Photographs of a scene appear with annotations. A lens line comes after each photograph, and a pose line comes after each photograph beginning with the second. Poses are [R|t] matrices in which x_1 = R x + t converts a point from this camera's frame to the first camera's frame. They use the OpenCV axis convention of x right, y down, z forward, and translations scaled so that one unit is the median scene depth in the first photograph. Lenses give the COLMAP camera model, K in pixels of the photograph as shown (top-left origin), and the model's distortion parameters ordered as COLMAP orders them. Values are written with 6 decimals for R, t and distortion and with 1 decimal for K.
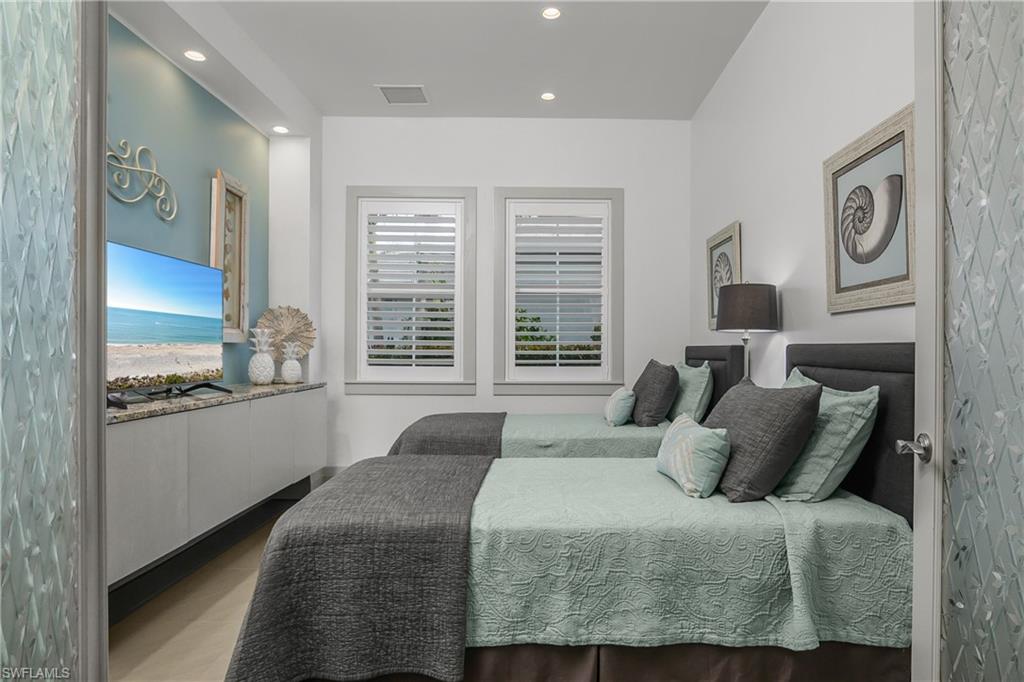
lens RADIAL K [[565.0, 0, 513.2], [0, 565.0, 351.8], [0, 0, 1]] dist [-0.023063, -0.000065]
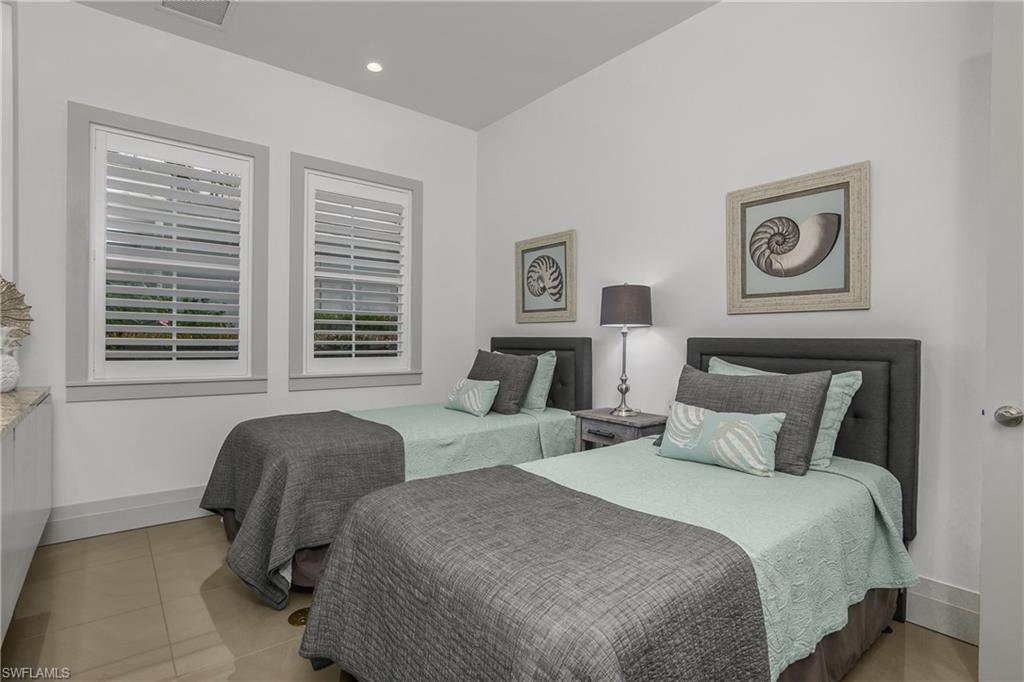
lens RADIAL K [[499.5, 0, 507.5], [0, 499.5, 345.4], [0, 0, 1]] dist [-0.019798, 0.001334]
pose [[0.791532, -0.001700, 0.611125, -0.280130], [-0.004271, 0.999956, 0.008314, -0.002279], [-0.611112, -0.009191, 0.791491, 0.224274]]
